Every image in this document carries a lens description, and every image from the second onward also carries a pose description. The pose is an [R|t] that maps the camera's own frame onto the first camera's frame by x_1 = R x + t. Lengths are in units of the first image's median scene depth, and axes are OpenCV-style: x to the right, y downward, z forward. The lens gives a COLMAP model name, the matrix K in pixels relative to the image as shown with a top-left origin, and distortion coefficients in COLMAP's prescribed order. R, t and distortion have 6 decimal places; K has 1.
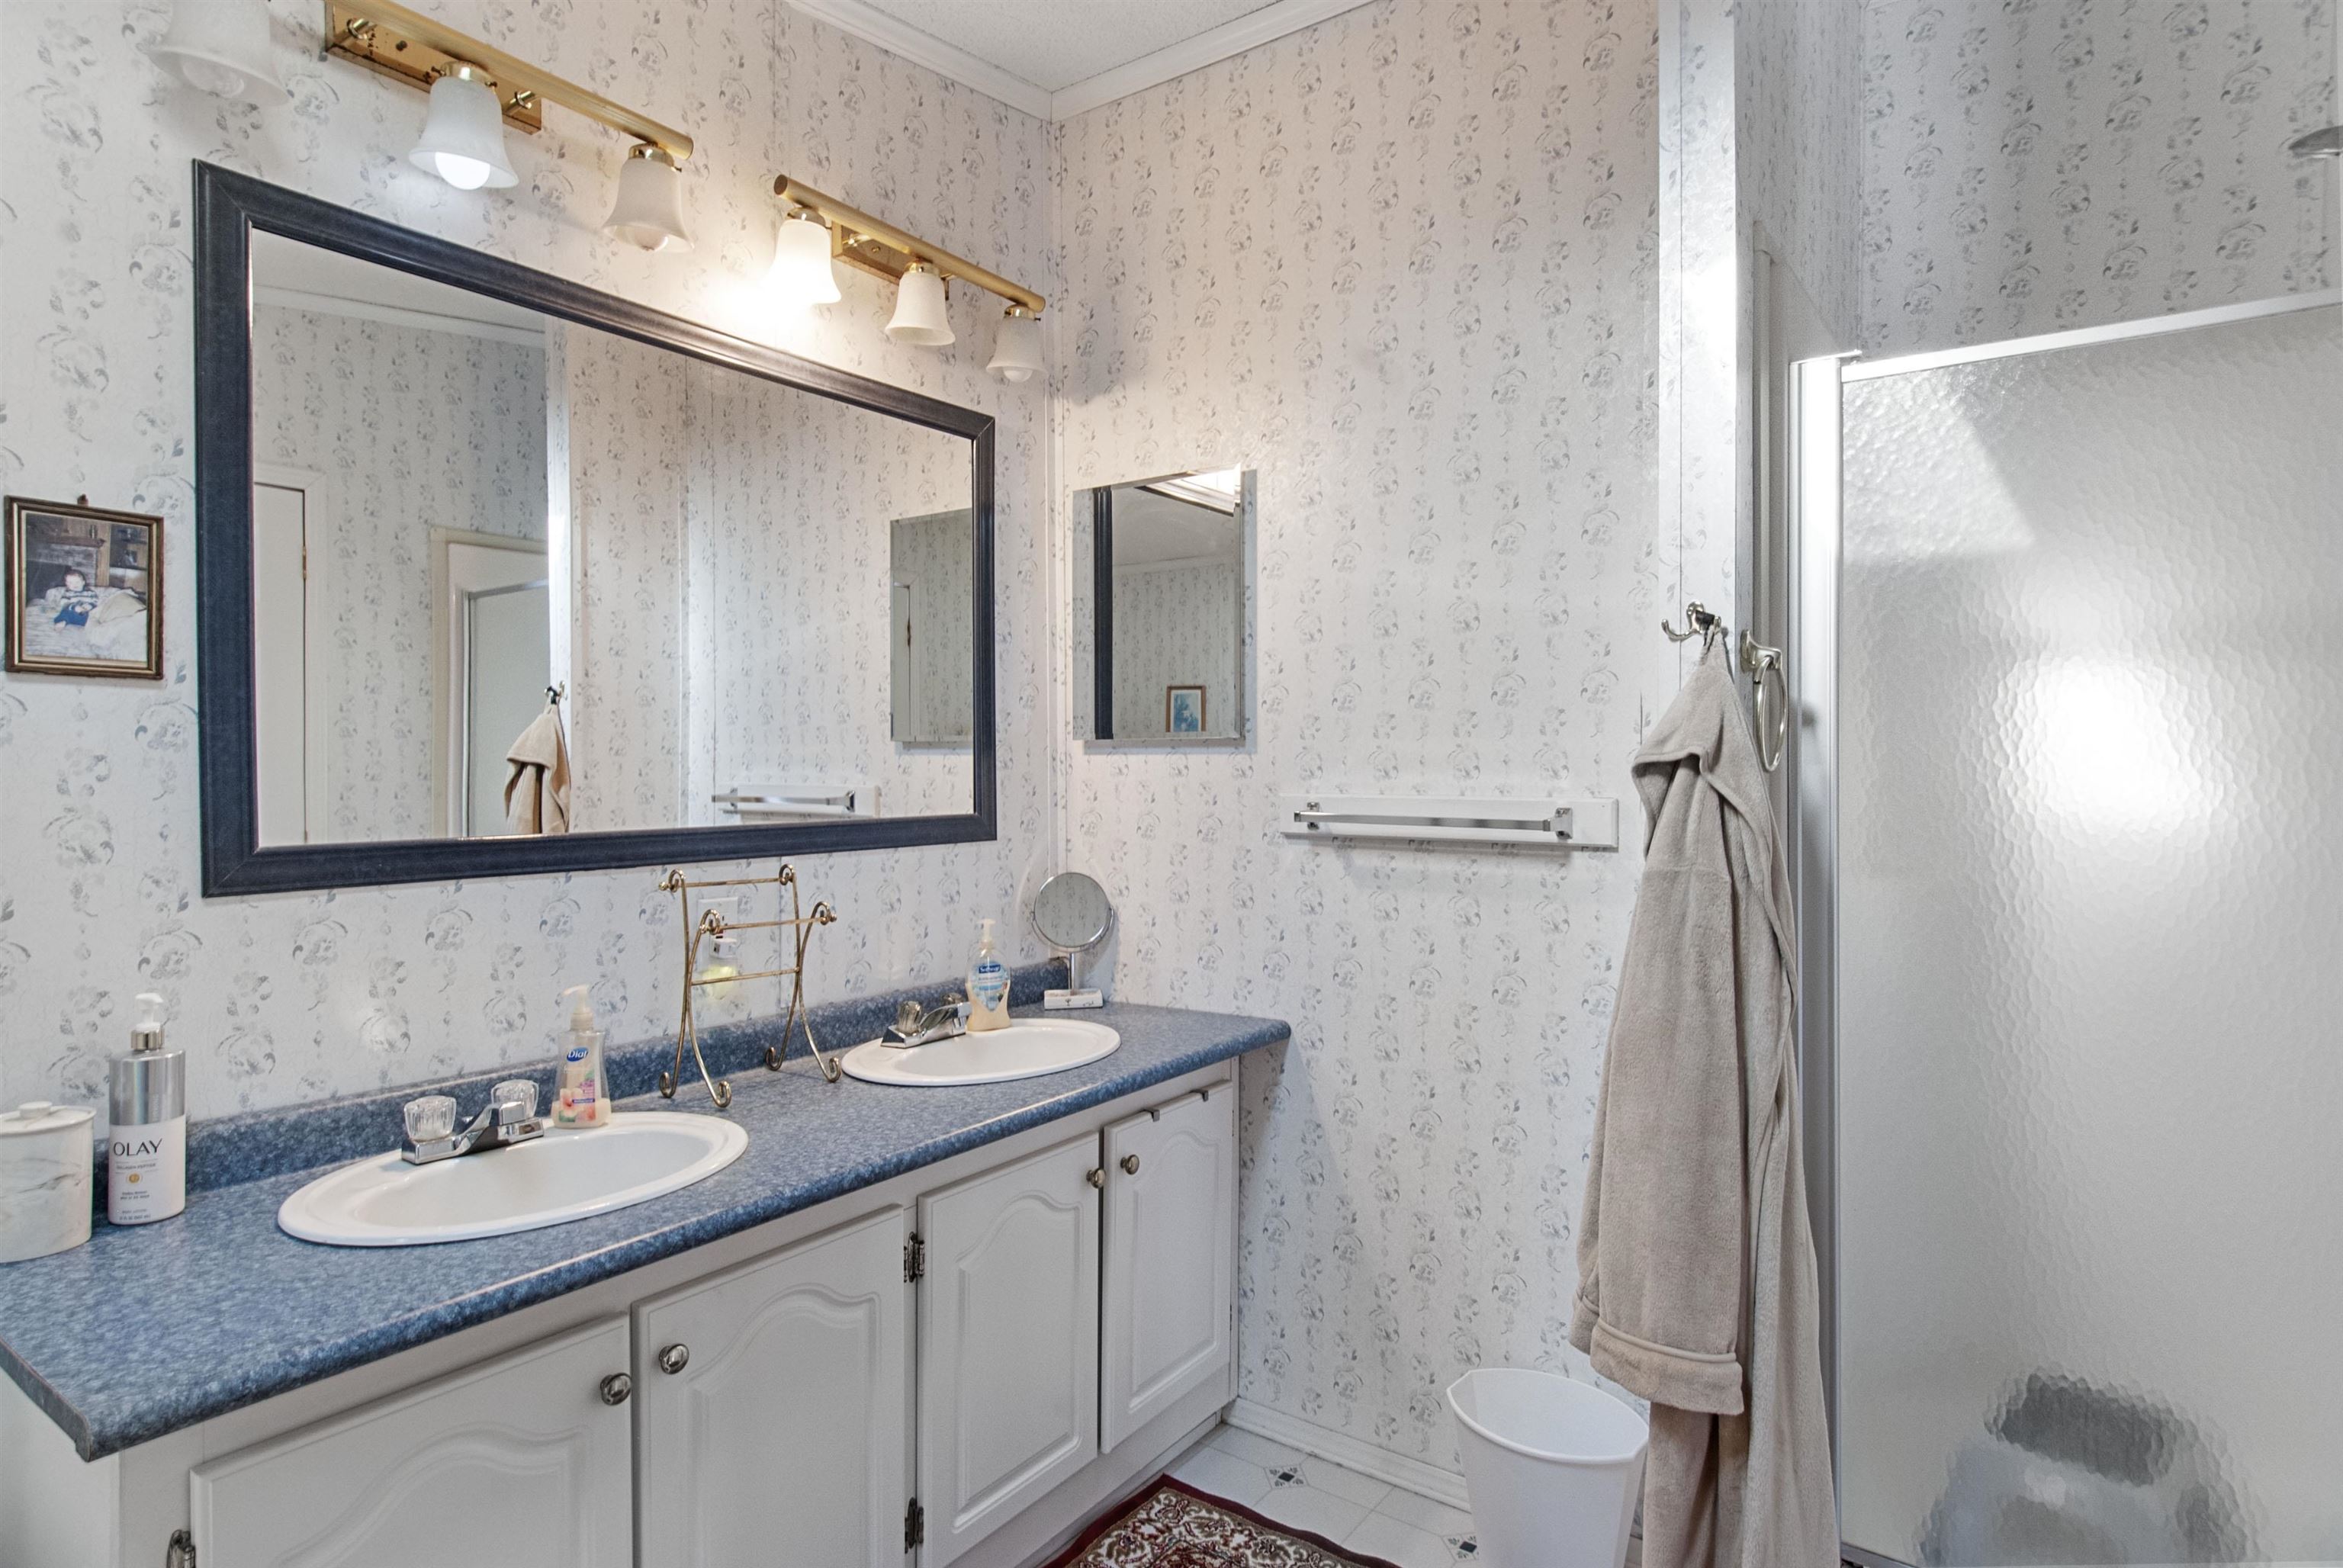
lens RADIAL K [[1264.0, 0, 1161.8], [0, 1264.0, 770.9], [0, 0, 1]] dist [-0.004165, -0.002043]
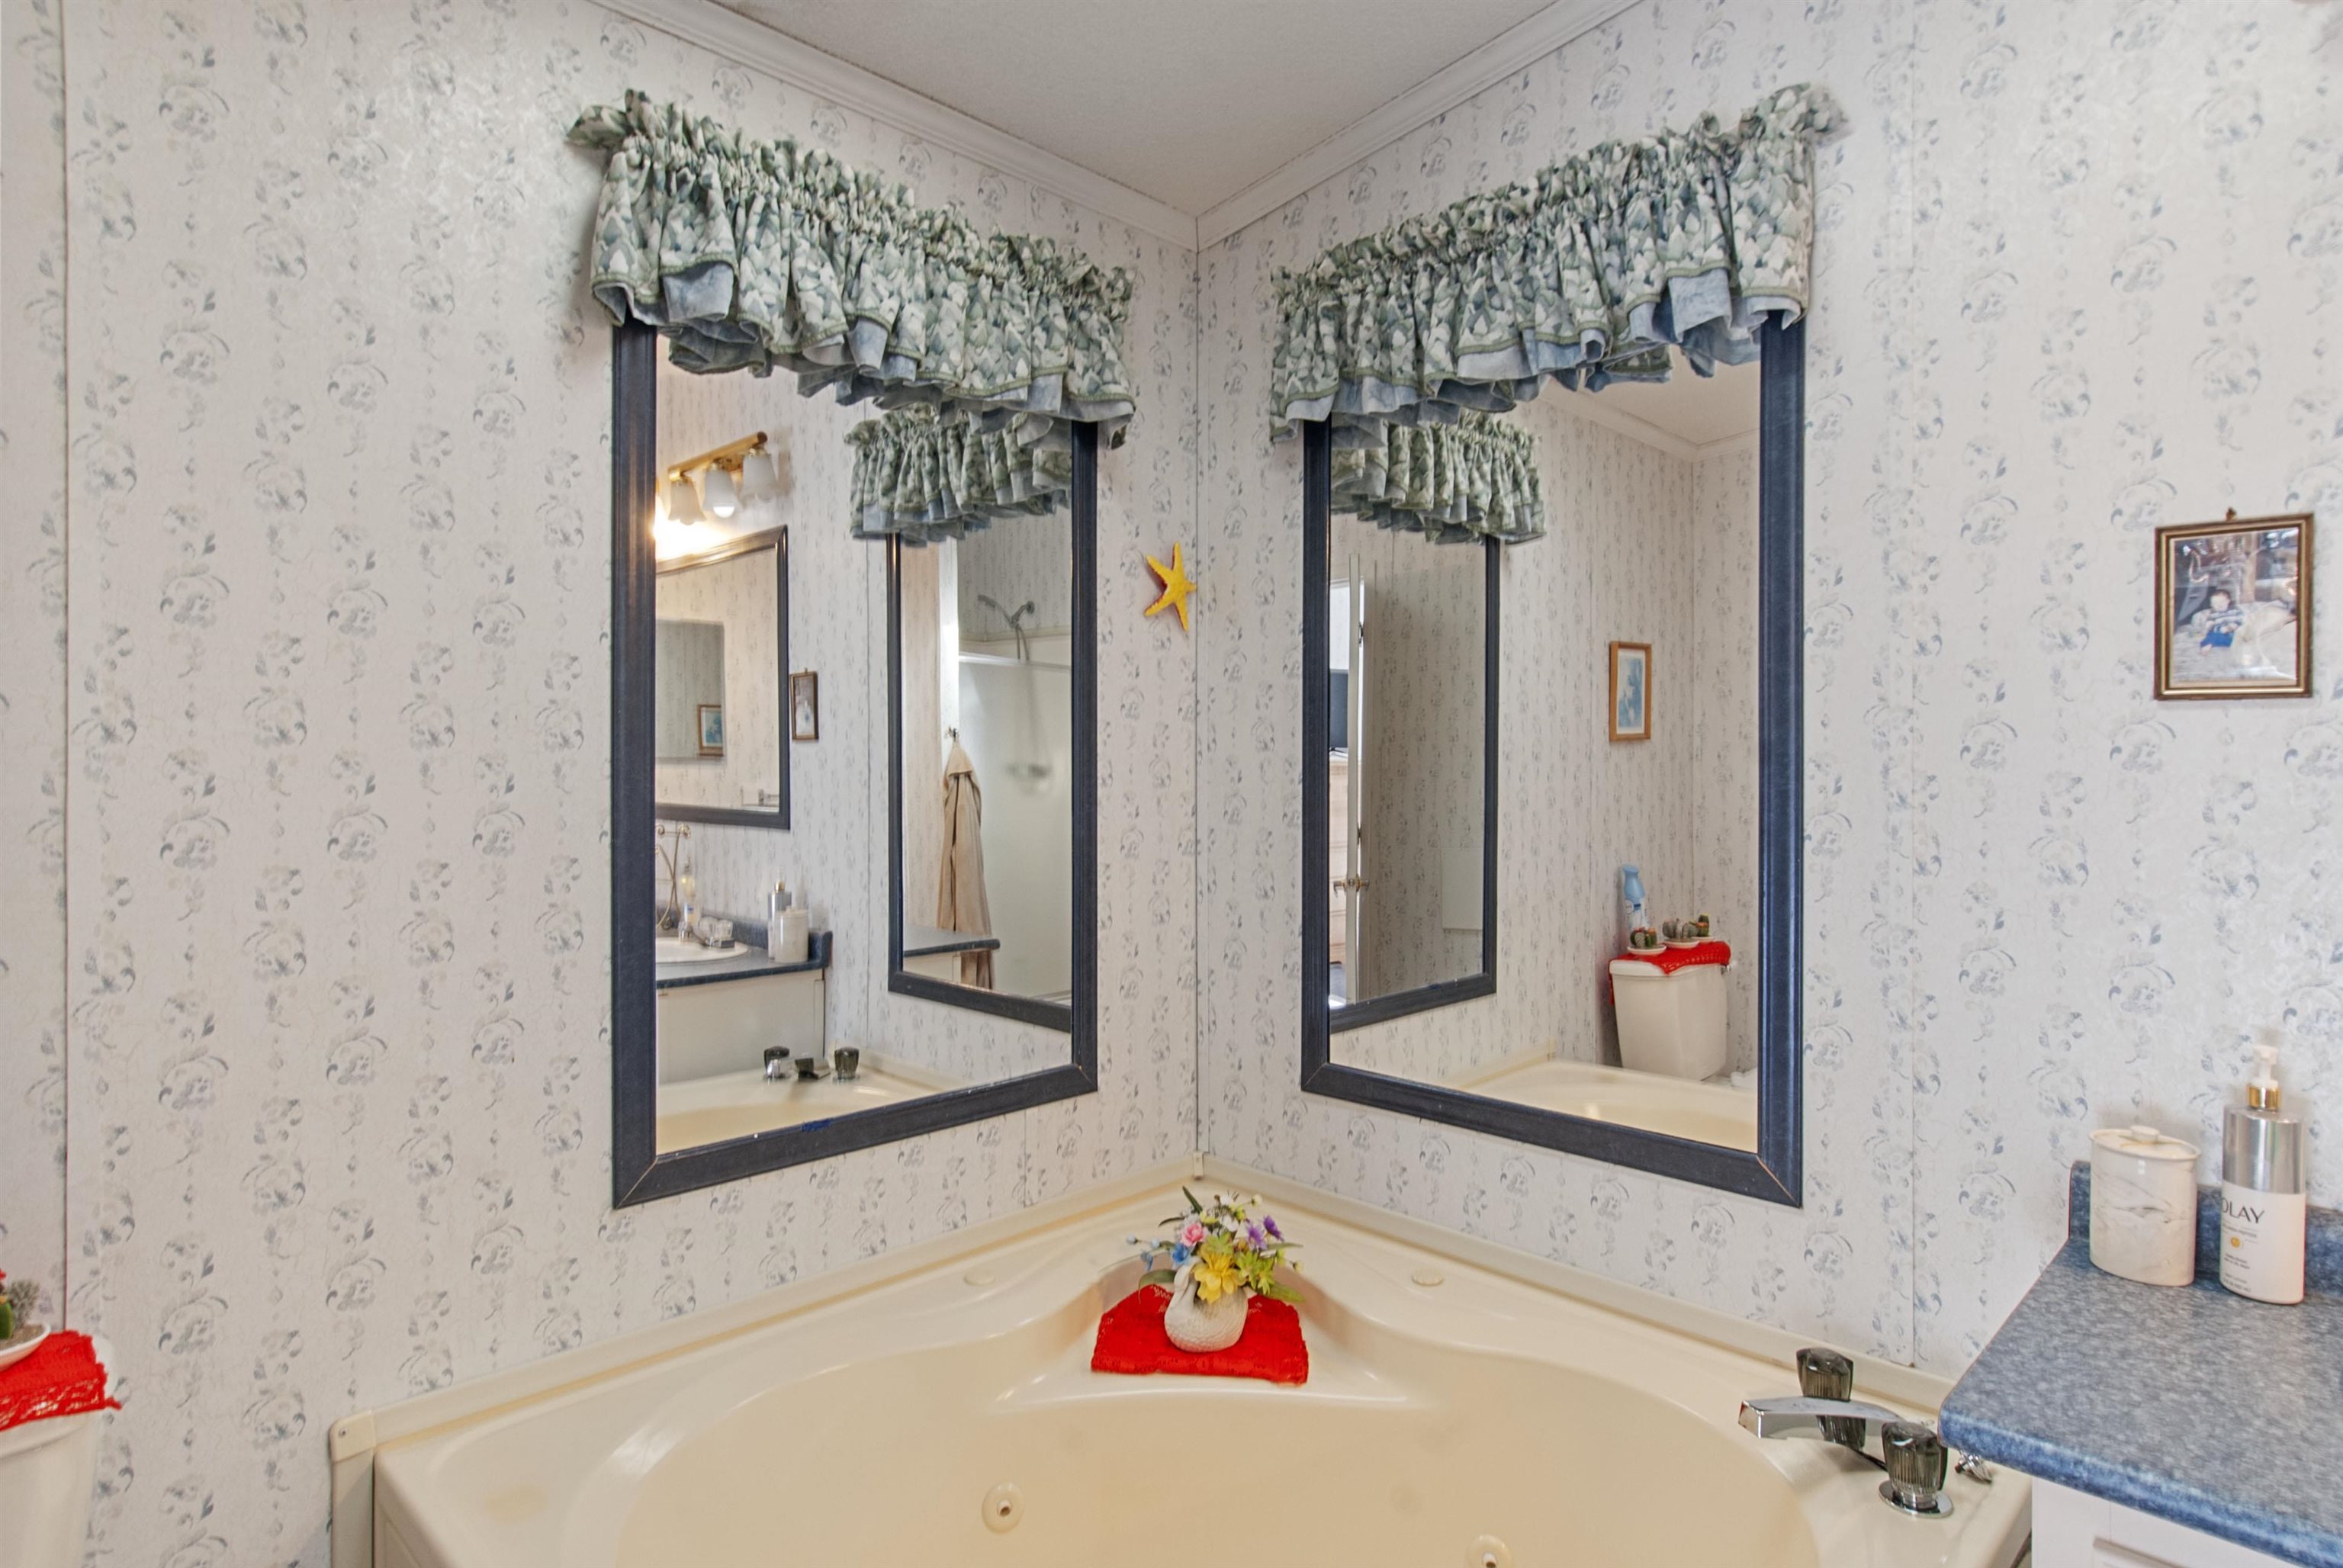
lens RADIAL K [[1264.0, 0, 1162.6], [0, 1264.0, 784.2], [0, 0, 1]] dist [-0.004165, -0.002043]
pose [[-0.182293, 0.000690, -0.983244, 0.226034], [-0.015036, 0.999881, 0.003489, -0.002252], [0.983129, 0.015420, -0.182261, 0.387207]]
